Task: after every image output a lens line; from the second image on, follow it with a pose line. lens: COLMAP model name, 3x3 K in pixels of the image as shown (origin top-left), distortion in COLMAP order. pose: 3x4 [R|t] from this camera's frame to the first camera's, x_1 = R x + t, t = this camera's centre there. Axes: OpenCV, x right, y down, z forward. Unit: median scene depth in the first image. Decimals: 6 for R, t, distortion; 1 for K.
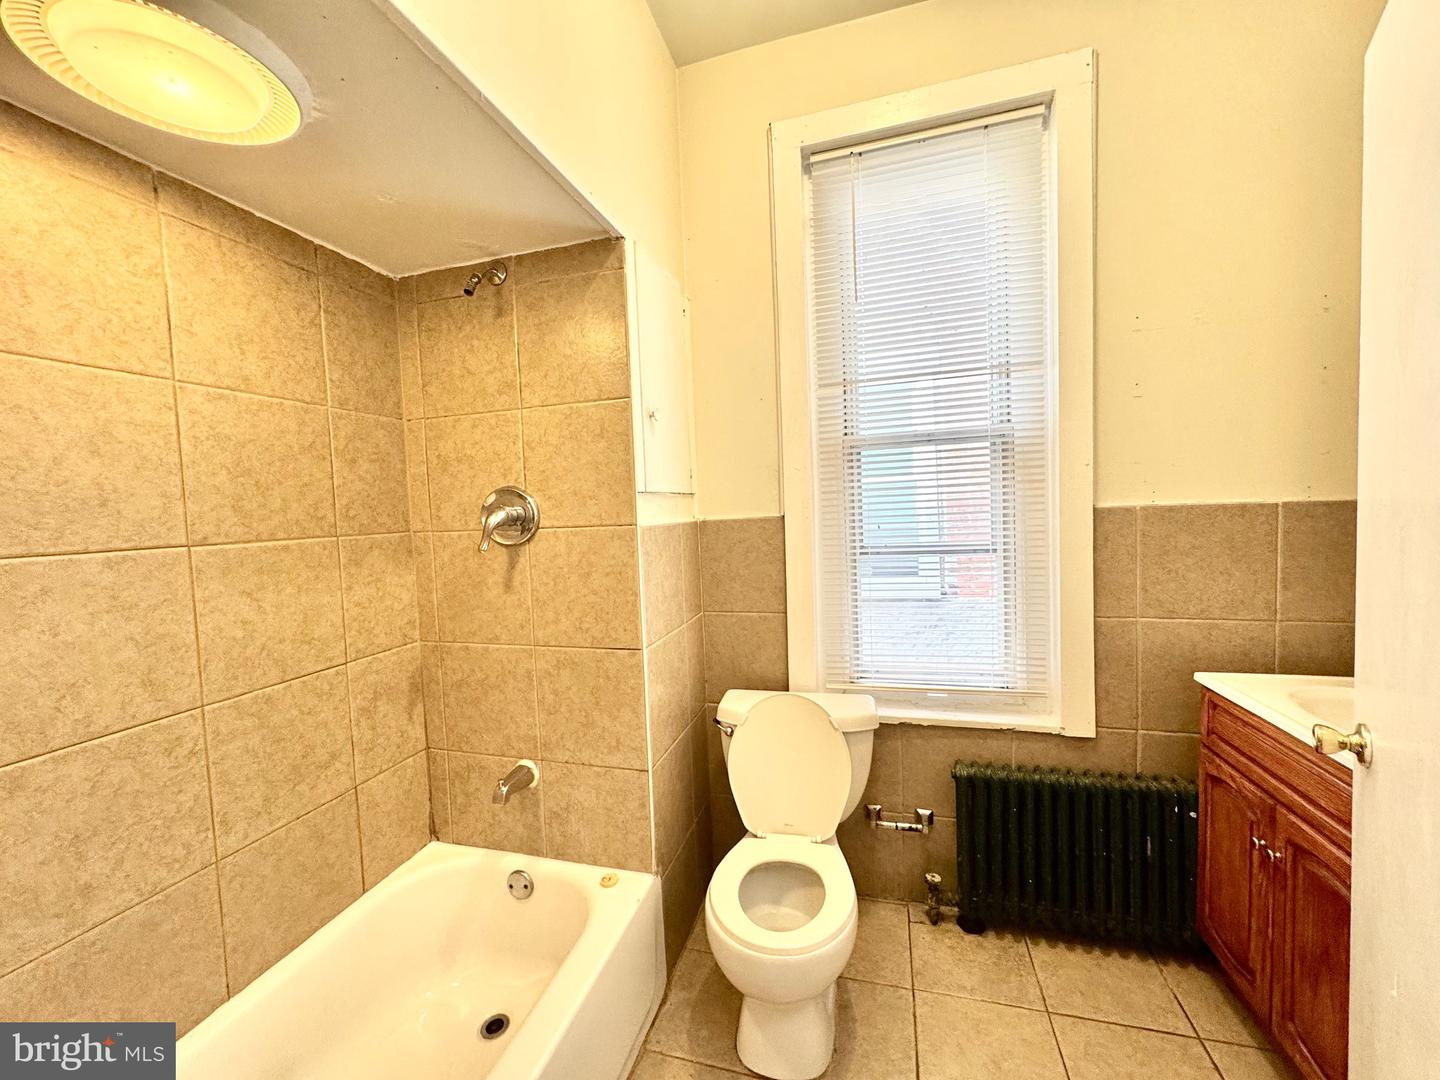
lens RADIAL K [[575.6, 0, 719.8], [0, 575.6, 538.5], [0, 0, 1]] dist [-0.001649, 0.000455]
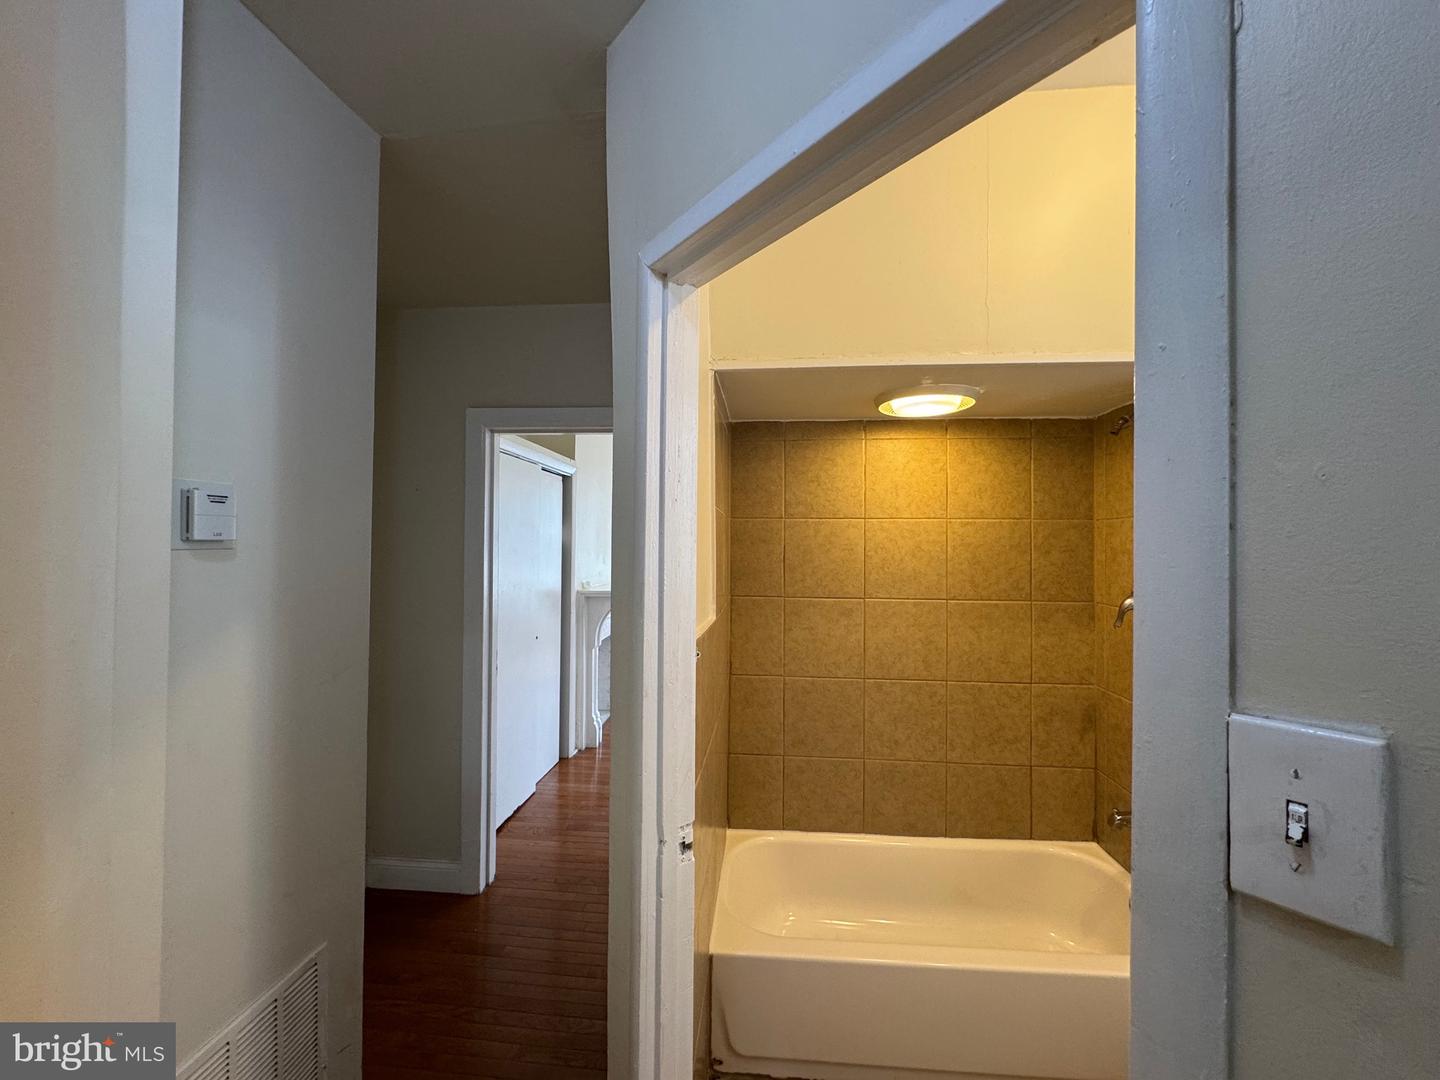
lens RADIAL K [[575.6, 0, 719.8], [0, 575.6, 538.5], [0, 0, 1]] dist [-0.001649, 0.000455]
pose [[0.179608, 0.025664, -0.983403, 0.739033], [-0.067949, 0.997596, 0.013624, -0.141428], [0.981389, 0.064374, 0.180920, -0.130438]]
